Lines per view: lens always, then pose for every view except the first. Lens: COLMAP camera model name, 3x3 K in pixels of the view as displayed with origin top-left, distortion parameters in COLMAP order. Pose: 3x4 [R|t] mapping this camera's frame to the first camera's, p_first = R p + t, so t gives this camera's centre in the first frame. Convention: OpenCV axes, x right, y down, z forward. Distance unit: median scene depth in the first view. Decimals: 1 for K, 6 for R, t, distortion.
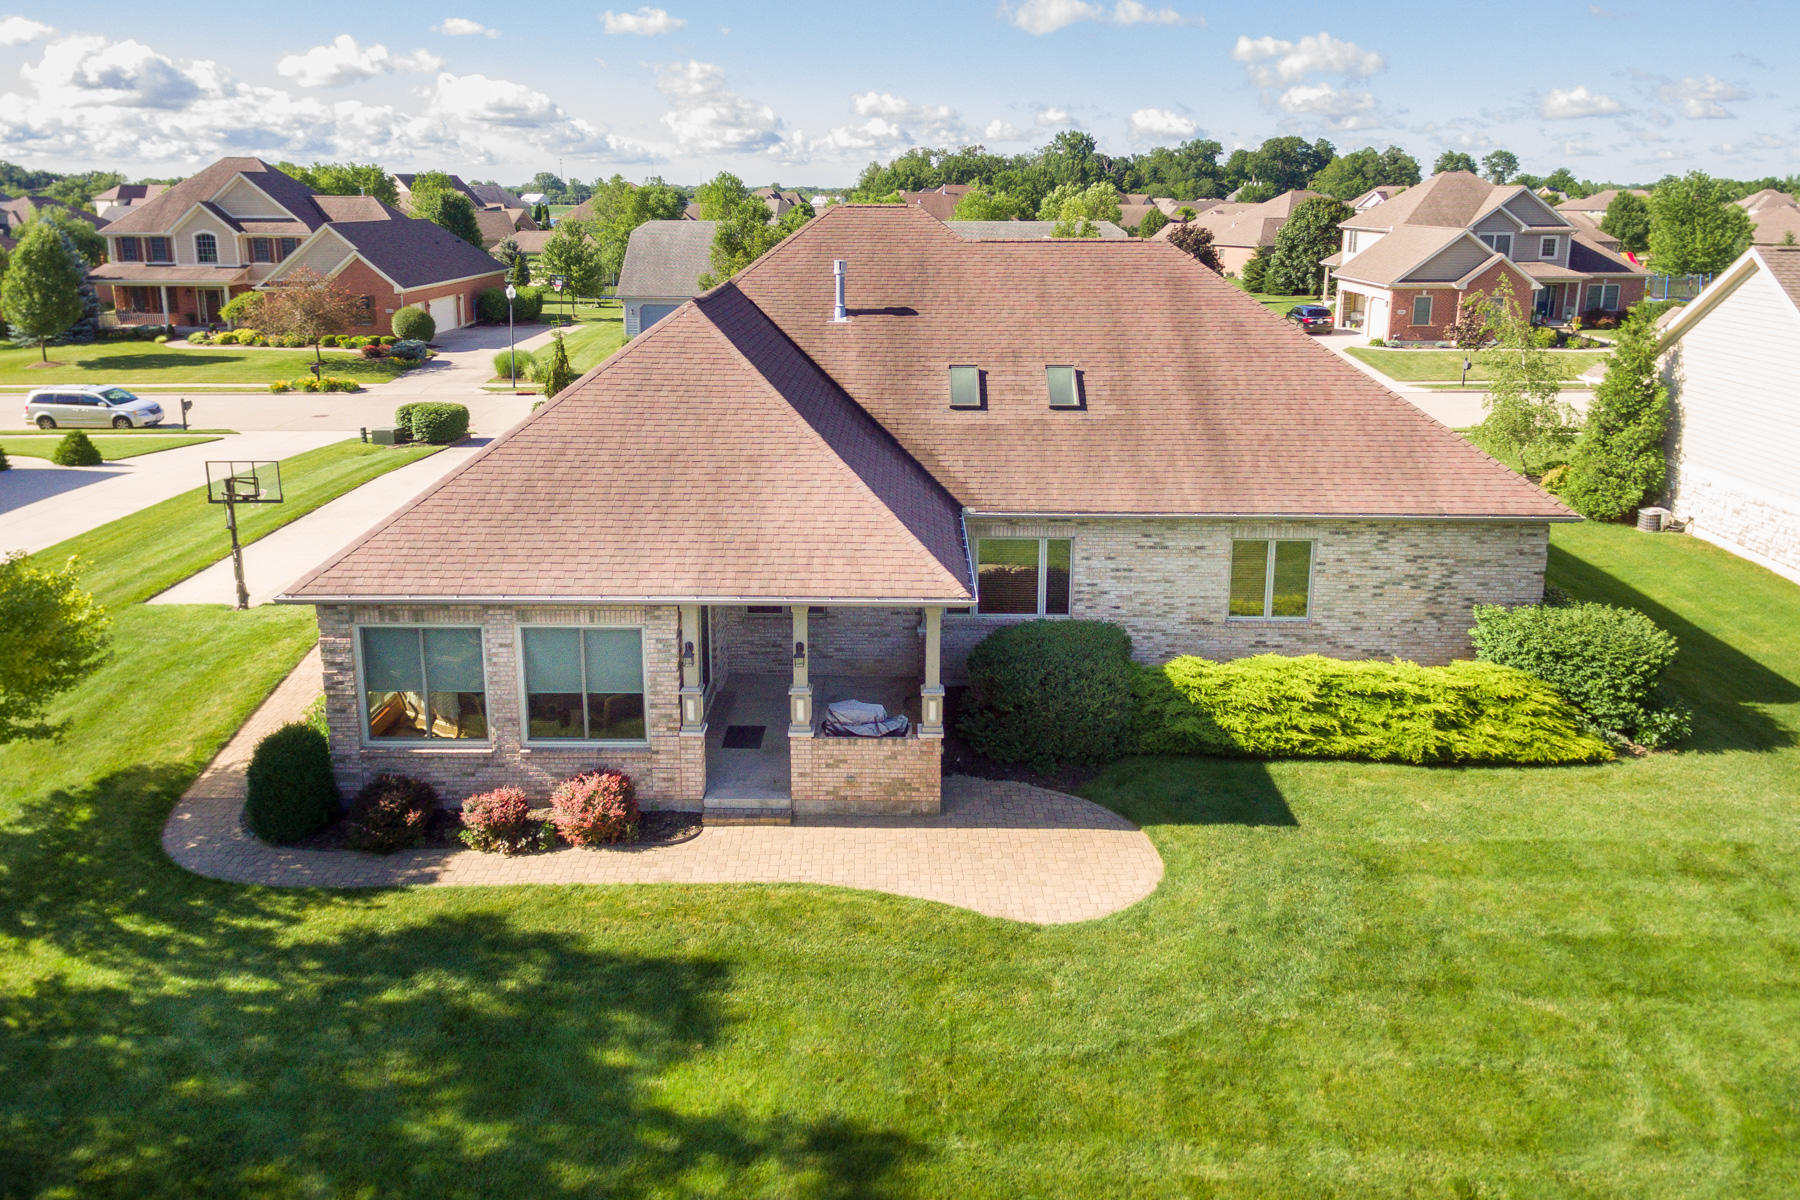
lens RADIAL K [[1321.4, 0, 891.3], [0, 1321.4, 474.5], [0, 0, 1]] dist [0.063302, -0.085776]
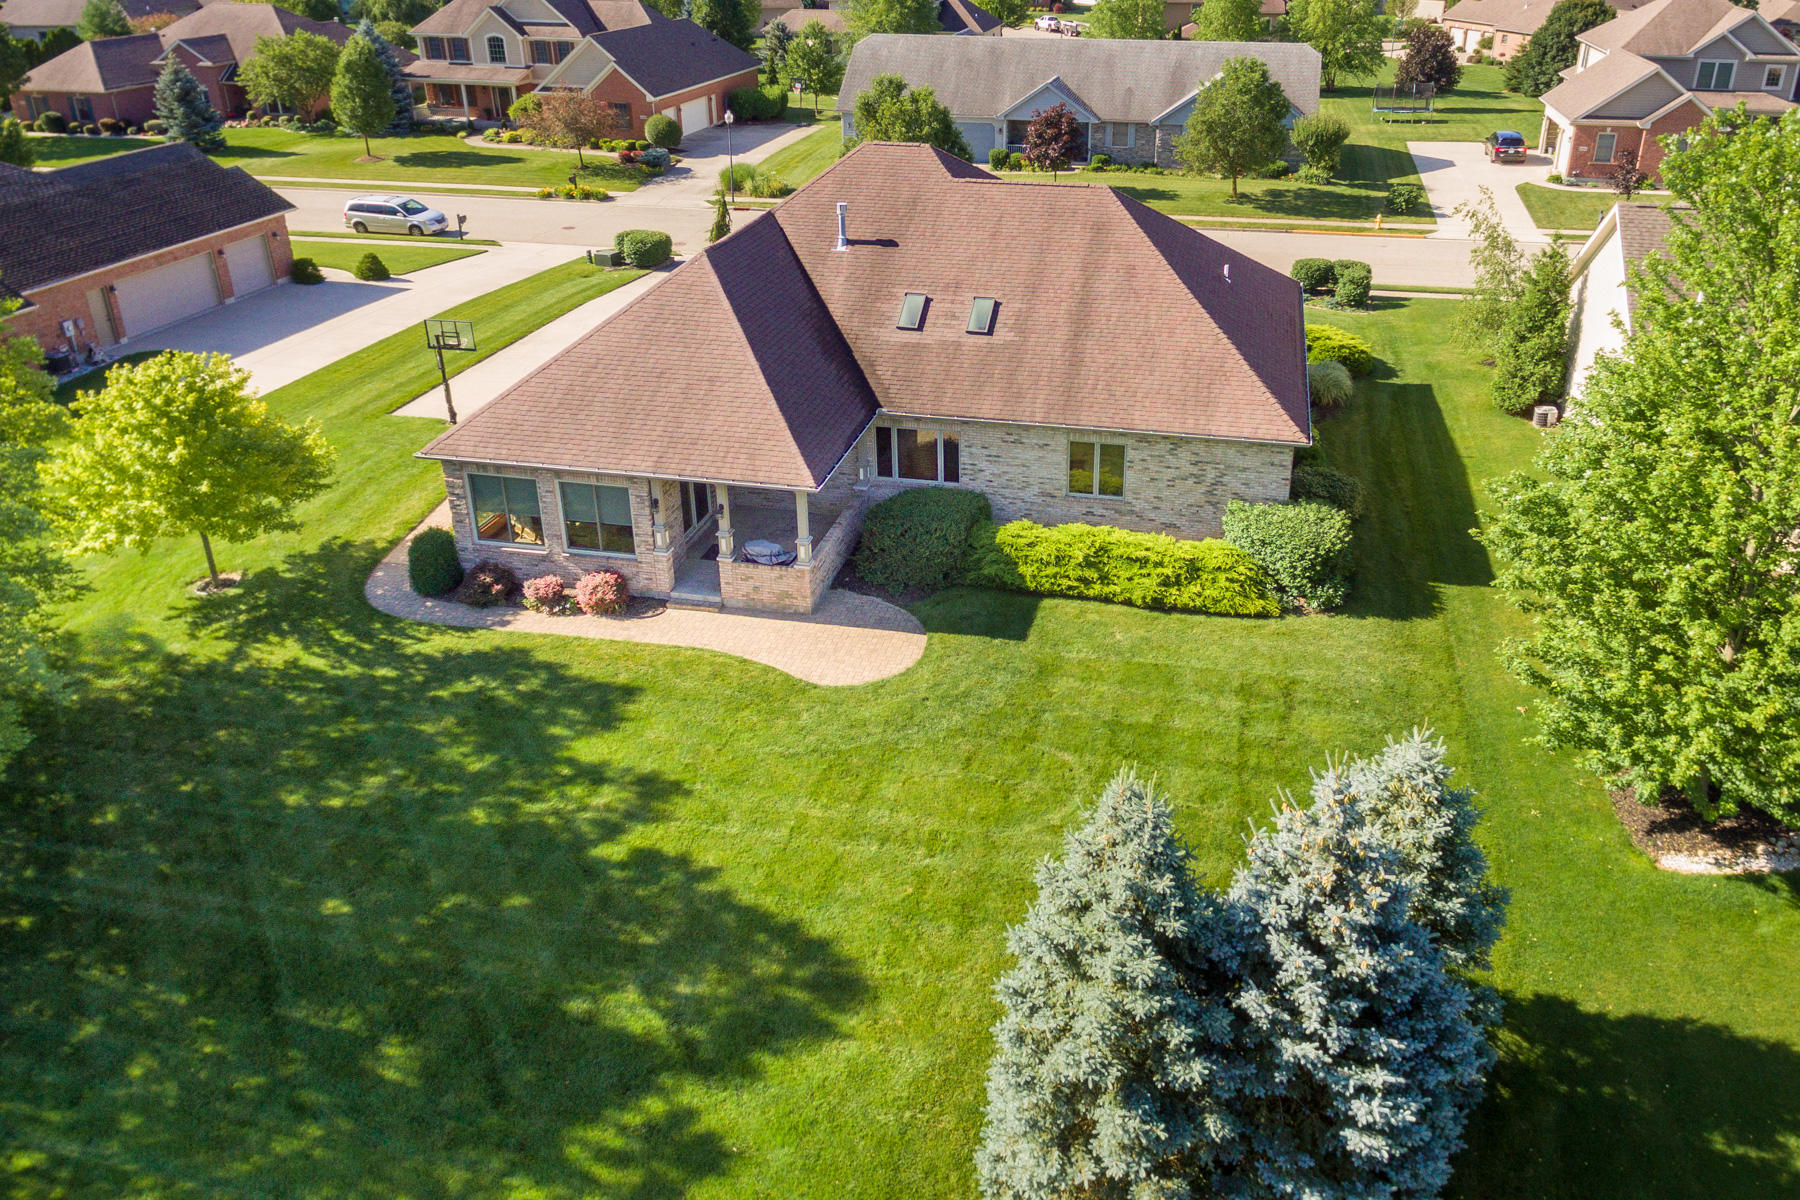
lens RADIAL K [[1343.0, 0, 985.6], [0, 1343.0, 490.3], [0, 0, 1]] dist [0.063929, -0.081860]
pose [[0.983513, 0.074951, -0.164574, 0.456493], [-0.040980, 0.978764, 0.200852, -0.204498], [0.176133, -0.190797, 0.965699, -0.455641]]
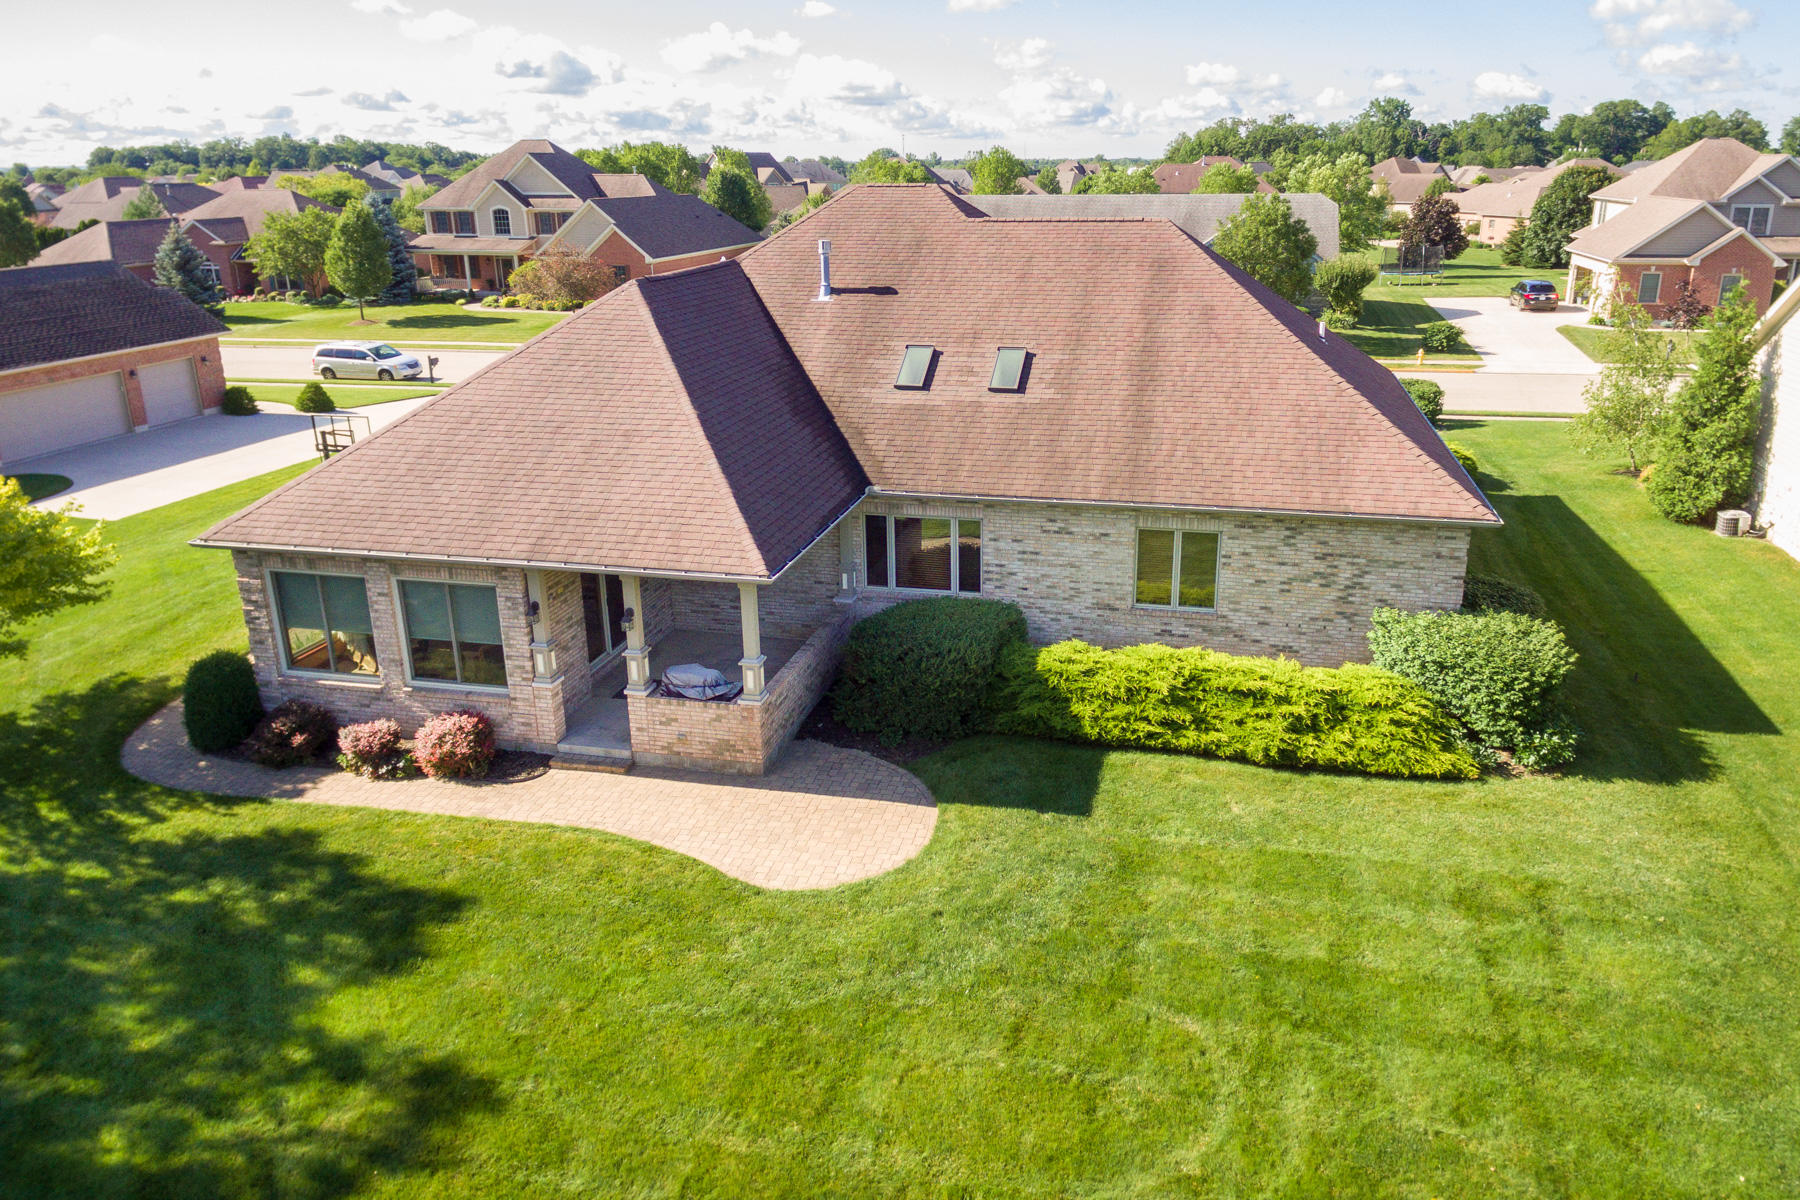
lens RADIAL K [[1229.4, 0, 956.2], [0, 1229.4, 536.3], [0, 0, 1]] dist [0.067751, -0.088339]
pose [[0.980129, 0.049202, -0.192163, 0.337104], [-0.033168, 0.995762, 0.085784, -0.022375], [0.195569, -0.077706, 0.977607, 0.072651]]
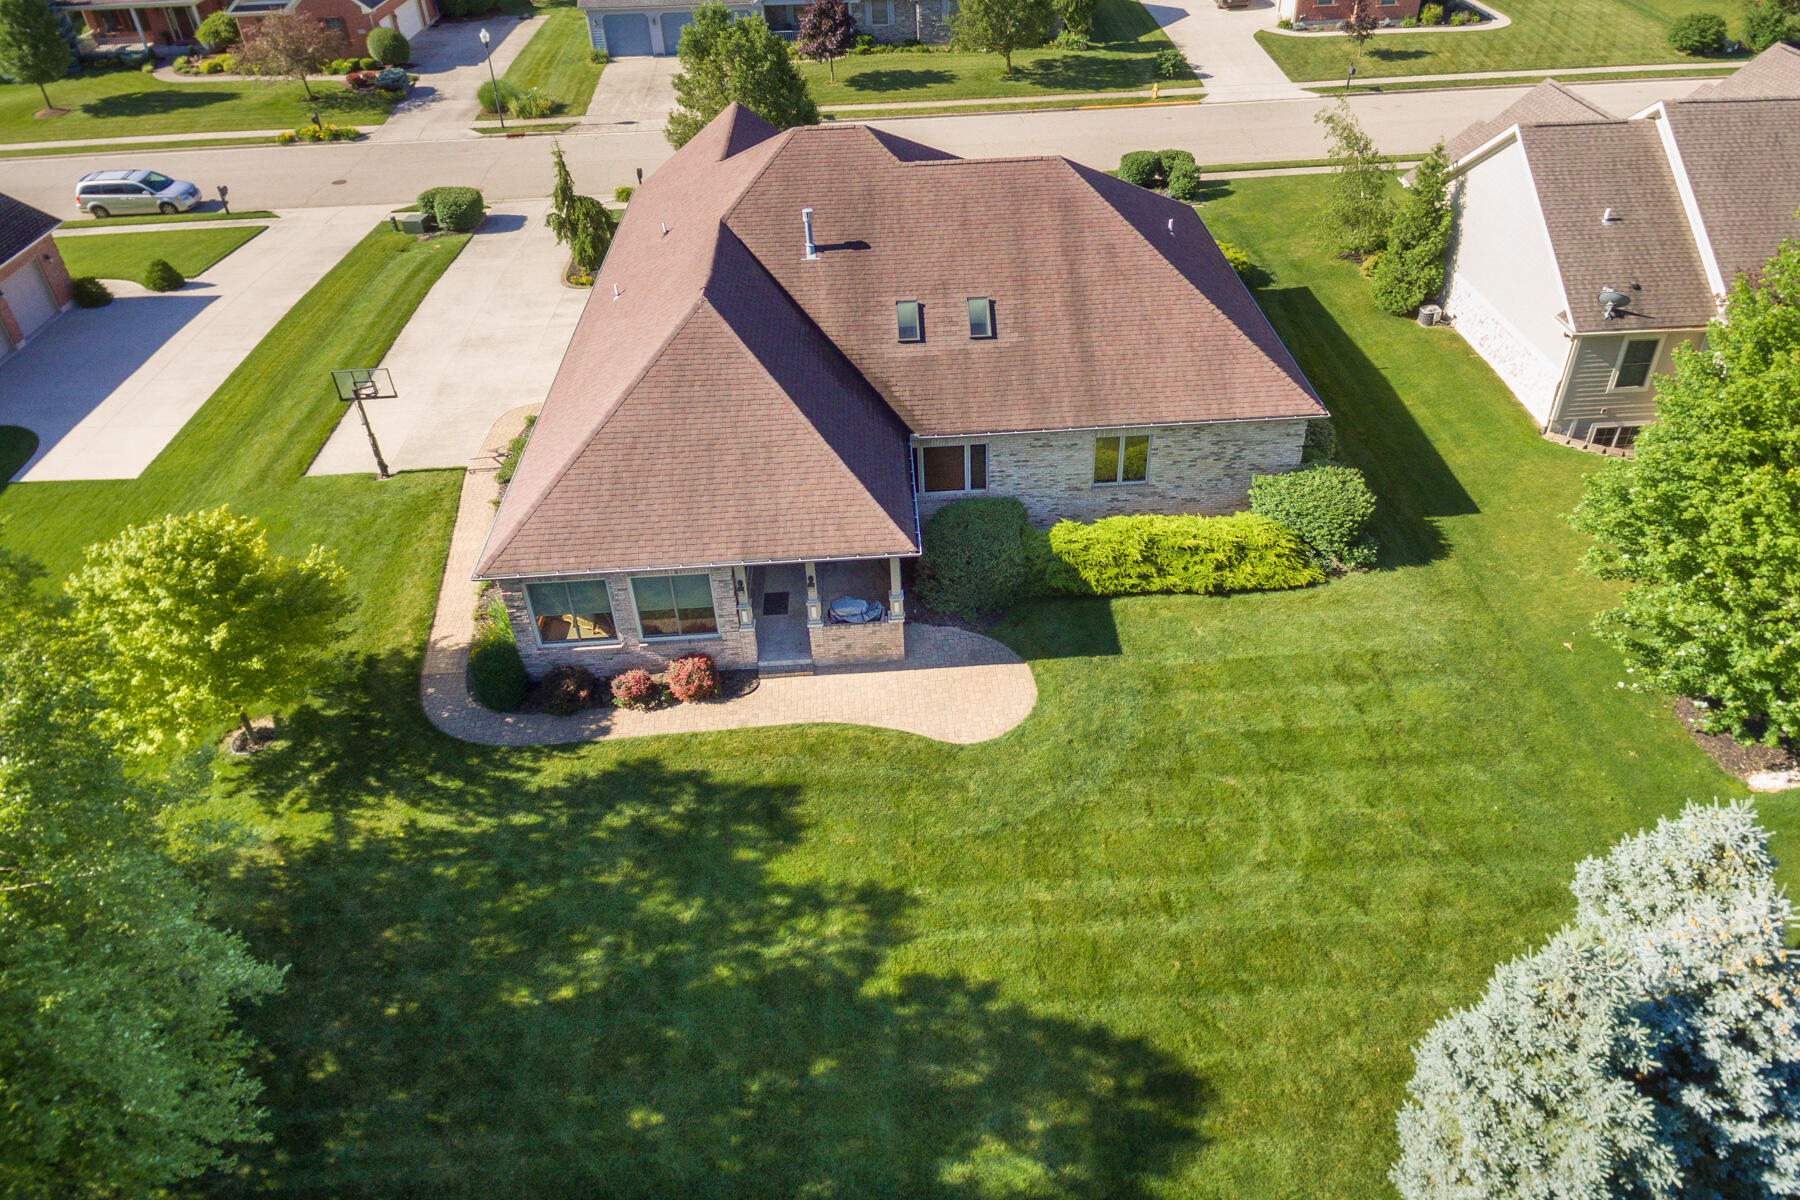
lens RADIAL K [[1228.3, 0, 937.6], [0, 1228.3, 530.9], [0, 0, 1]] dist [0.055054, -0.067990]
pose [[0.996784, -0.065501, 0.046170, 0.016115], [0.042898, 0.922763, 0.382973, -0.426237], [-0.067689, -0.379761, 0.922605, -0.305612]]
